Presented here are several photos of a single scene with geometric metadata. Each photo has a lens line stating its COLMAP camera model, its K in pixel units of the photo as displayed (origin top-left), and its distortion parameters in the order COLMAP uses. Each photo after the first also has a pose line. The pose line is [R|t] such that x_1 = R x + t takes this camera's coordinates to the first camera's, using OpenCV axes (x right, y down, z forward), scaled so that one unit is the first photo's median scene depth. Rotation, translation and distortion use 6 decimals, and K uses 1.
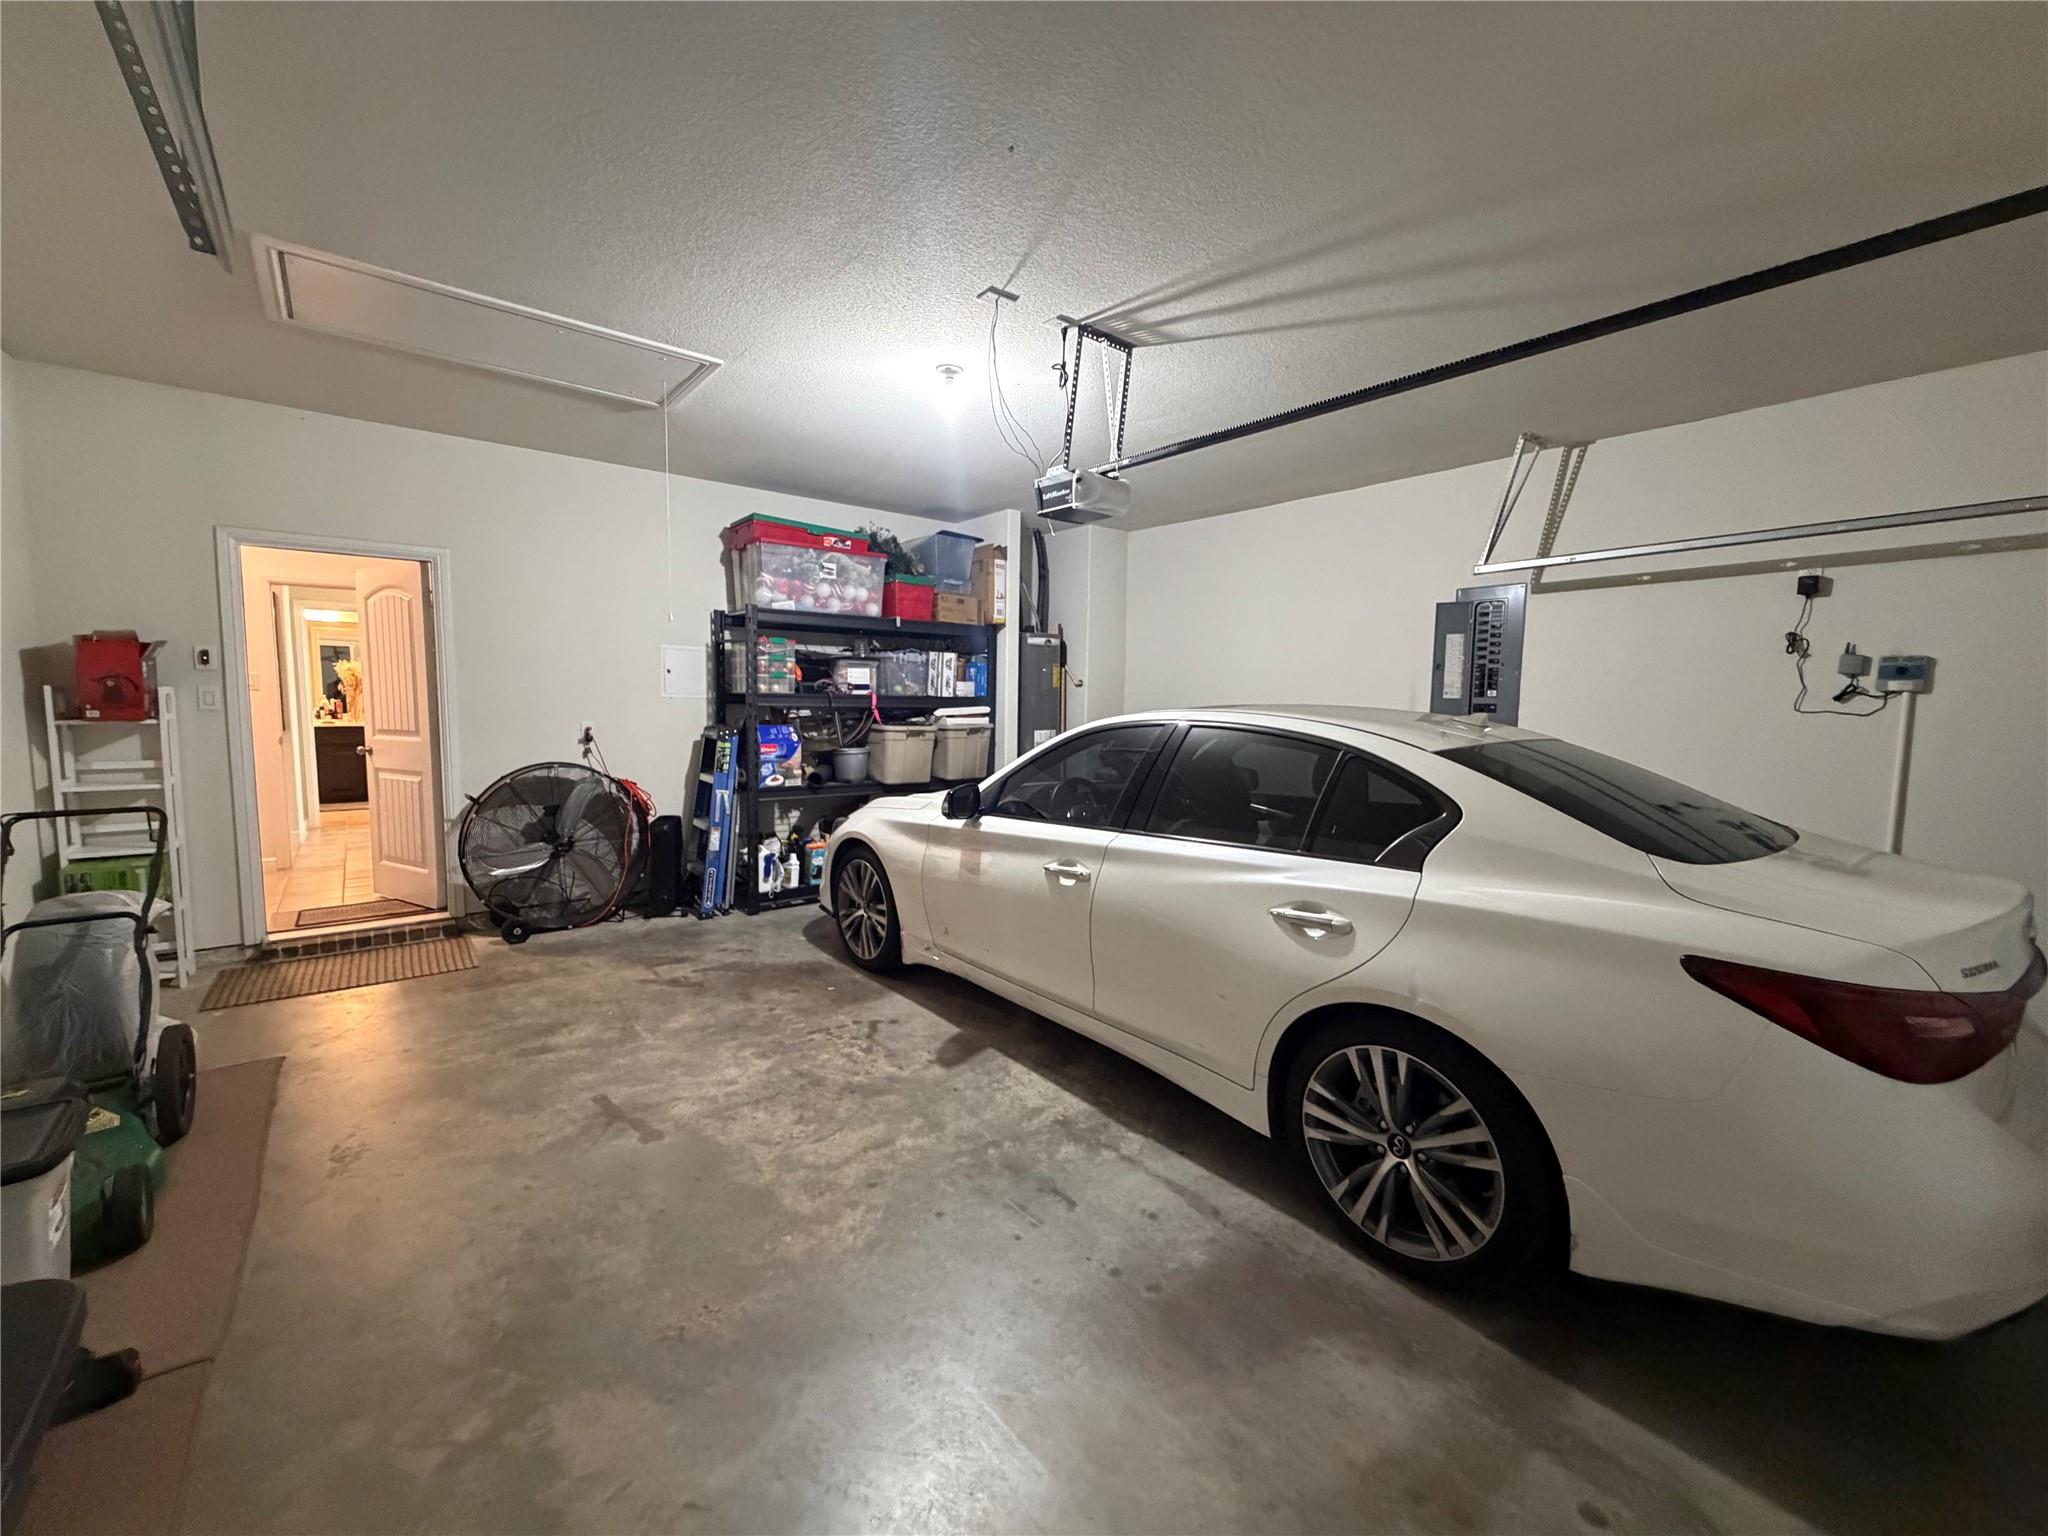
lens RADIAL K [[816.7, 0, 1019.2], [0, 816.7, 767.9], [0, 0, 1]] dist [0.003876, 0.000180]
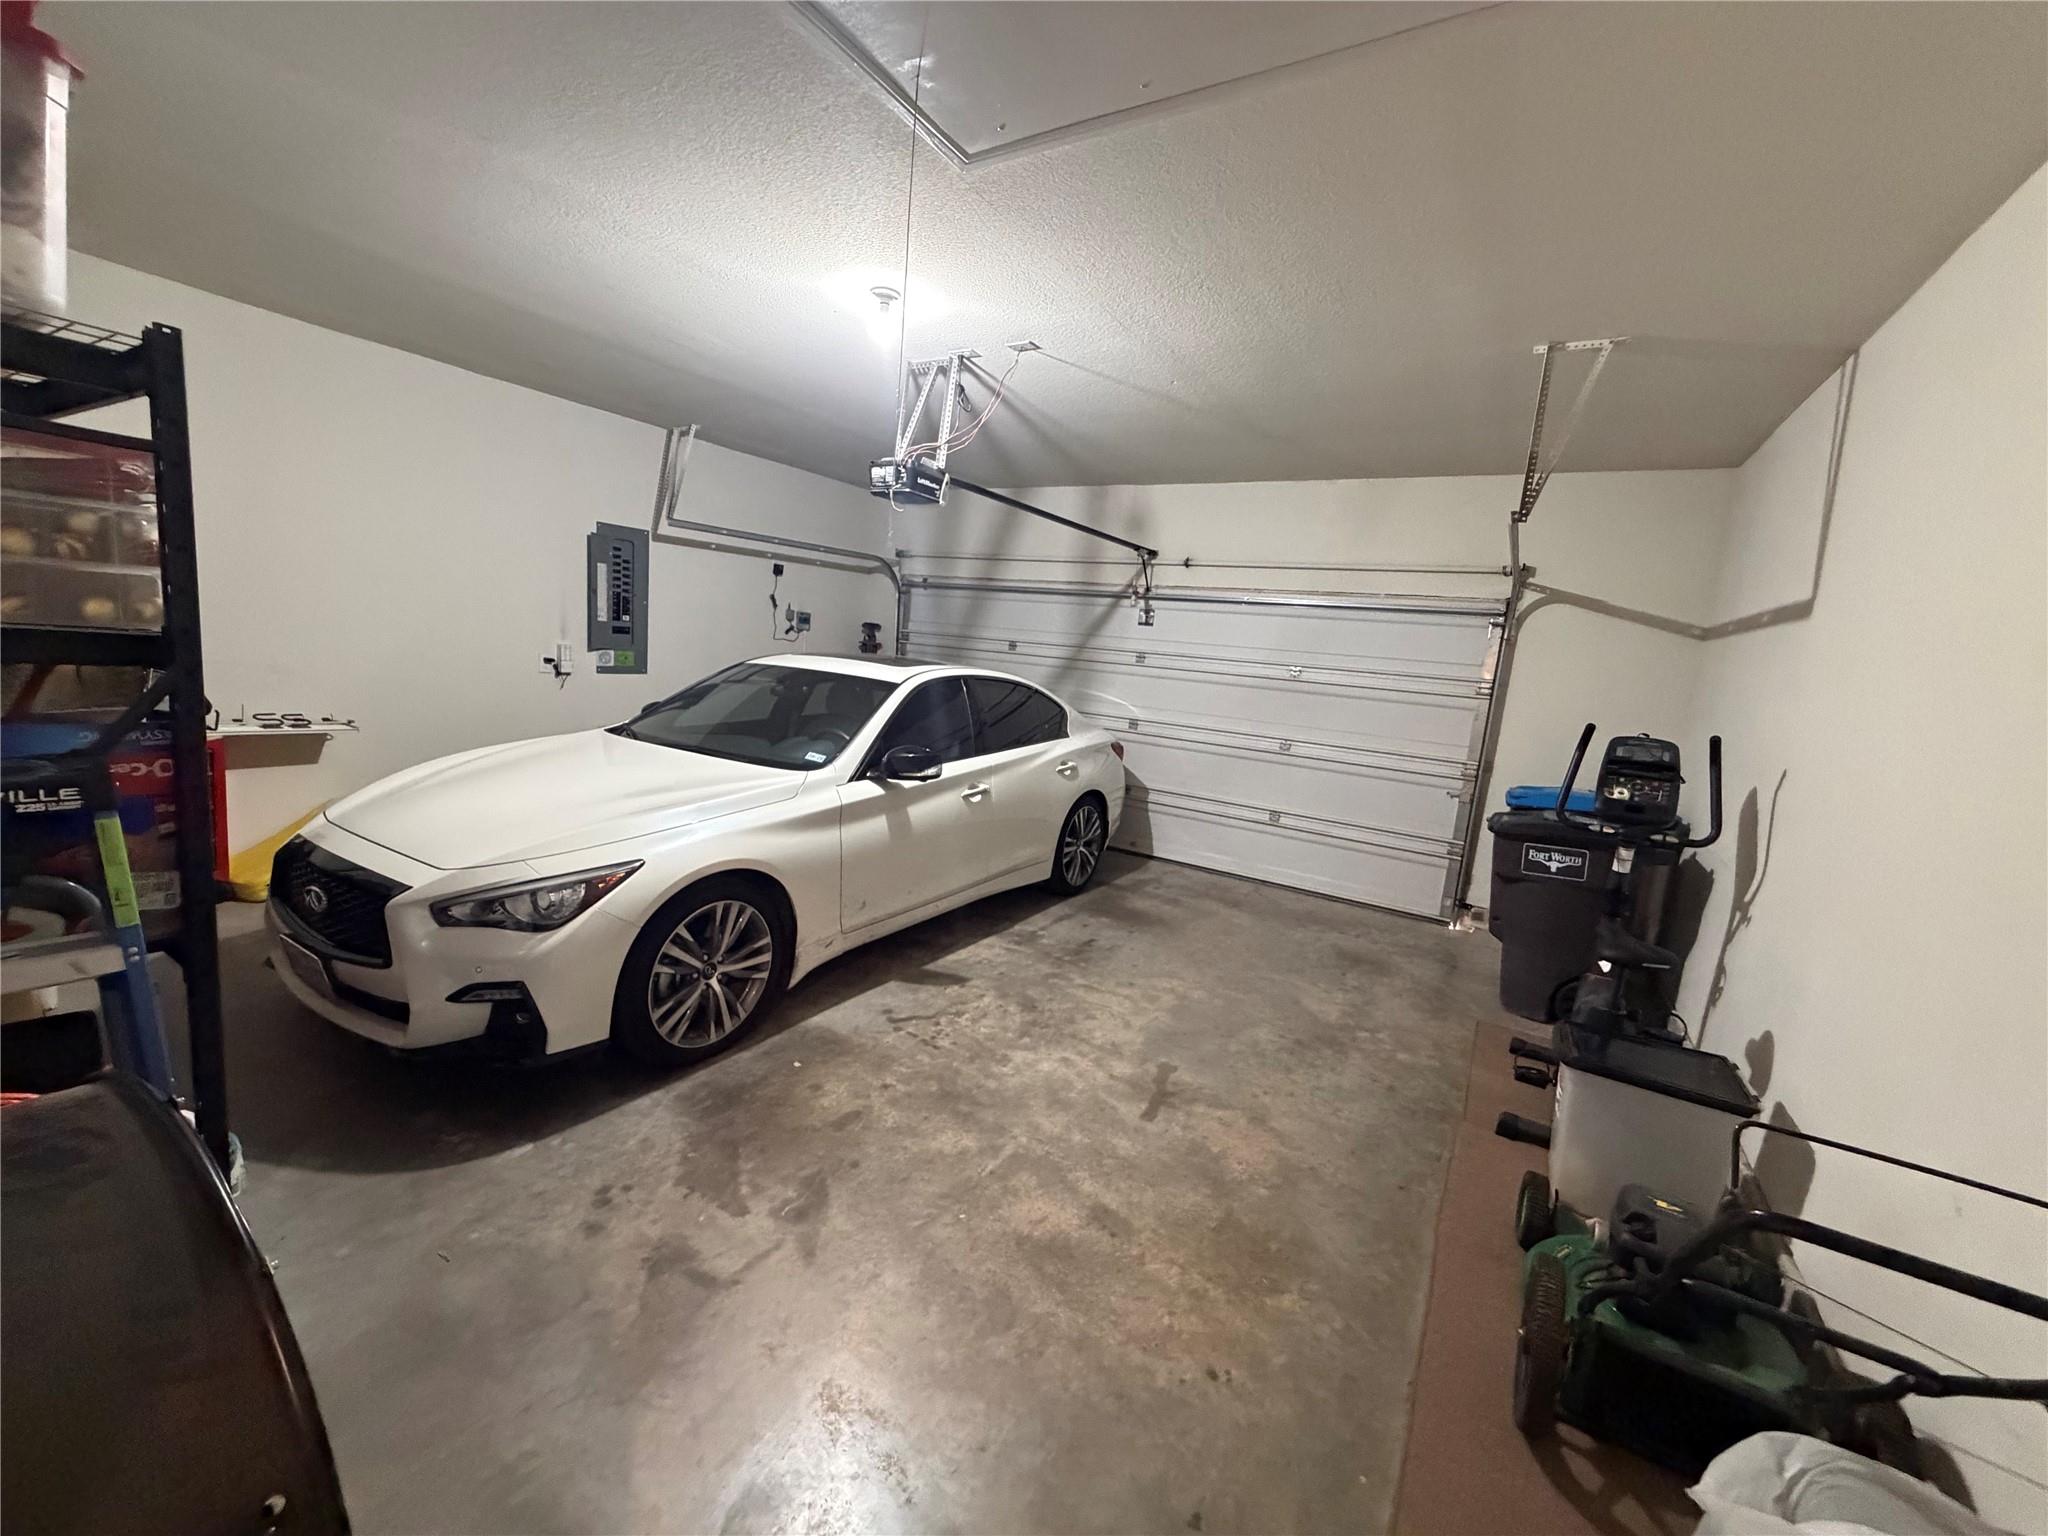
lens RADIAL K [[816.7, 0, 1018.9], [0, 816.7, 767.0], [0, 0, 1]] dist [0.003876, 0.000180]
pose [[-0.326753, -0.183142, 0.927196, -1.136182], [-0.005253, 0.981382, 0.191993, -0.163608], [-0.945095, 0.057864, -0.321631, 1.269009]]
